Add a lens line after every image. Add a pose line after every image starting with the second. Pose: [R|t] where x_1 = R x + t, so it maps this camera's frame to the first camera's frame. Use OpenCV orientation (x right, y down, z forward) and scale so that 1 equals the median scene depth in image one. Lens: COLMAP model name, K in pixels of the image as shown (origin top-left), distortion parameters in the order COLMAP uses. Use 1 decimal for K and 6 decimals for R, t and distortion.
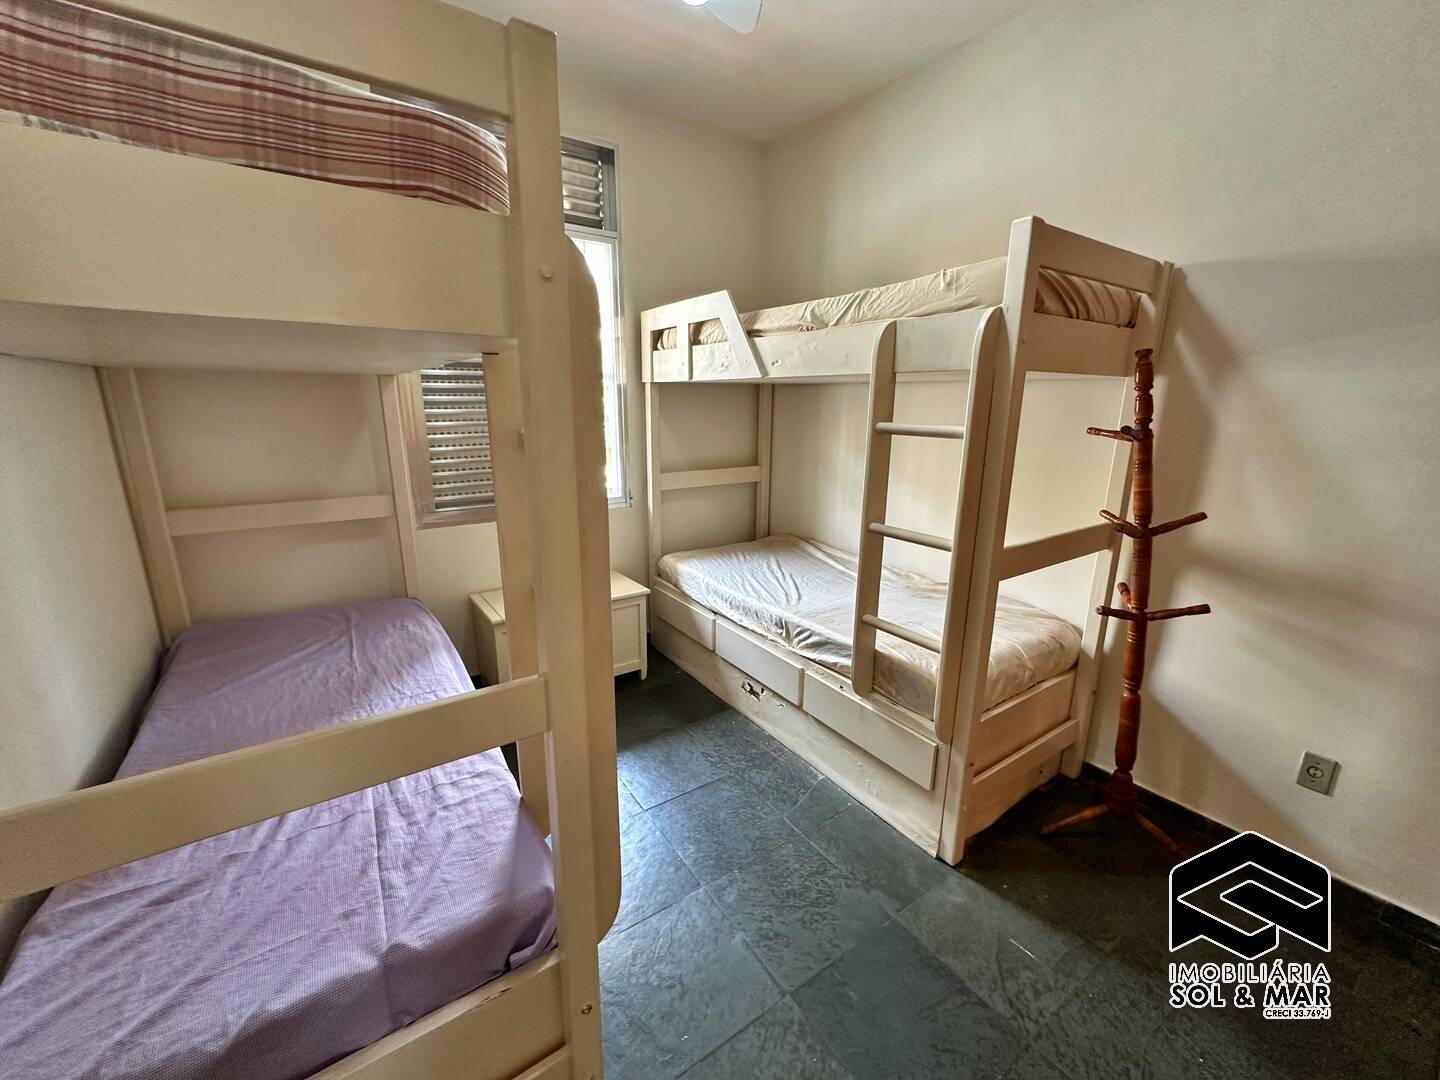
lens RADIAL K [[575.2, 0, 720.8], [0, 575.2, 539.3], [0, 0, 1]] dist [-0.002759, 0.000648]
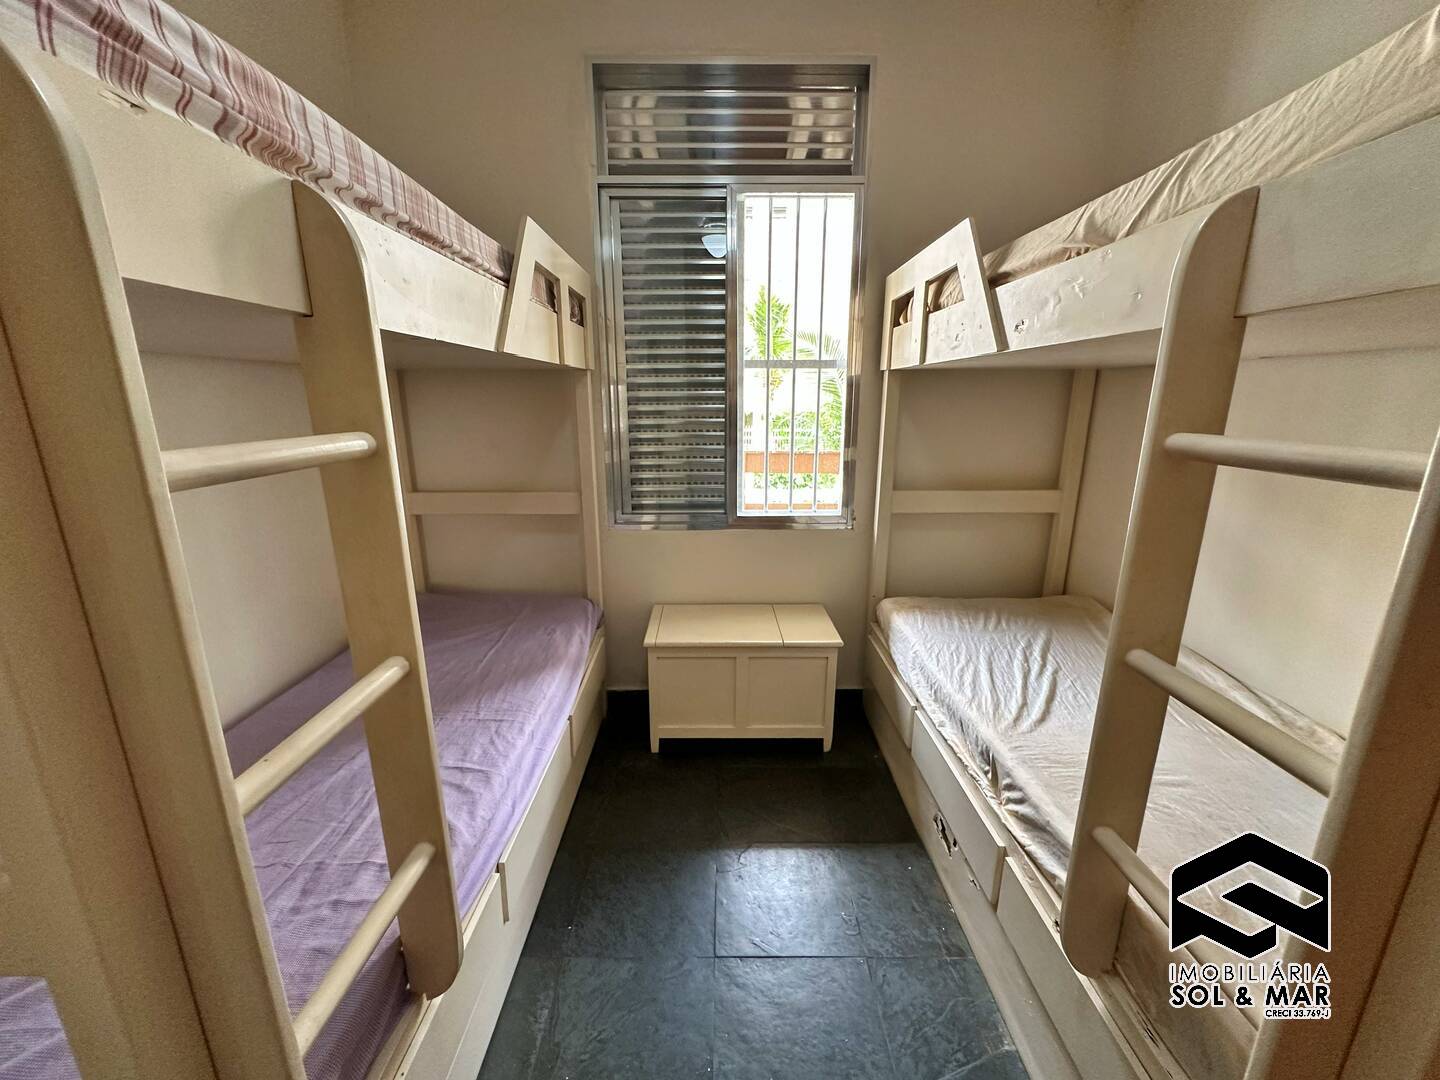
lens RADIAL K [[575.2, 0, 716.7], [0, 575.2, 540.9], [0, 0, 1]] dist [-0.002759, 0.000648]
pose [[0.820637, 0.128394, -0.556840, 0.182151], [-0.124793, 0.991179, 0.044629, -0.073097], [0.557657, 0.032866, 0.829420, 0.331485]]
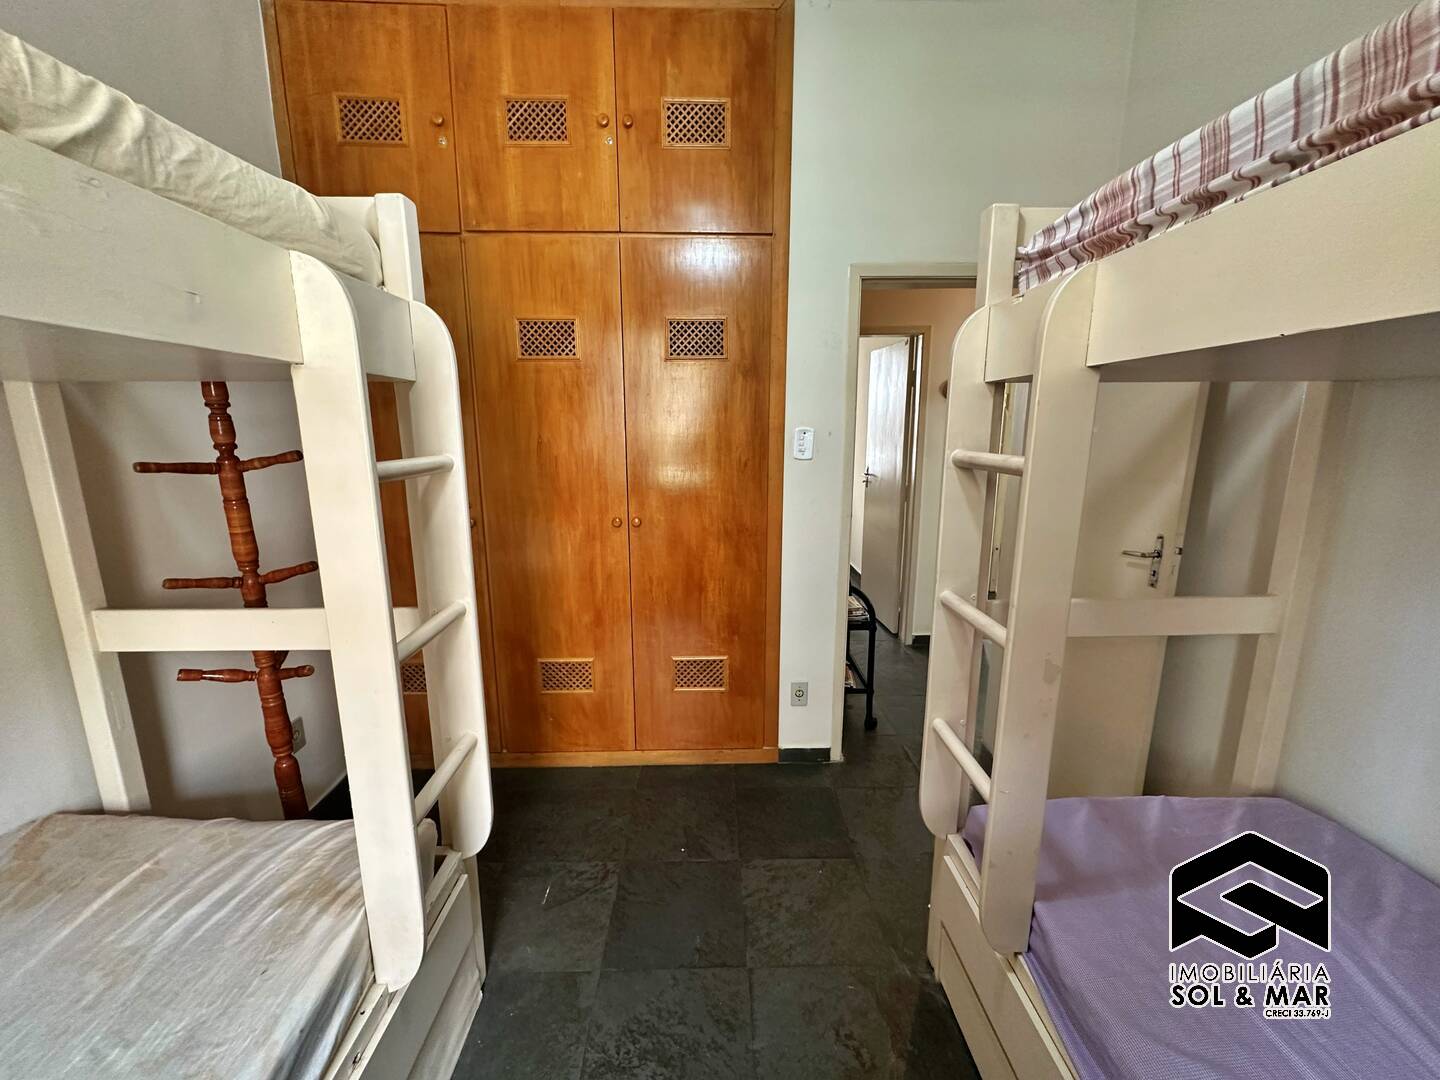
lens RADIAL K [[575.2, 0, 719.6], [0, 575.2, 534.8], [0, 0, 1]] dist [-0.002759, 0.000648]
pose [[-0.838124, -0.108993, 0.534479, -0.199100], [0.121449, 0.917954, 0.377639, -0.225183], [-0.531787, 0.381420, -0.756122, 0.930019]]
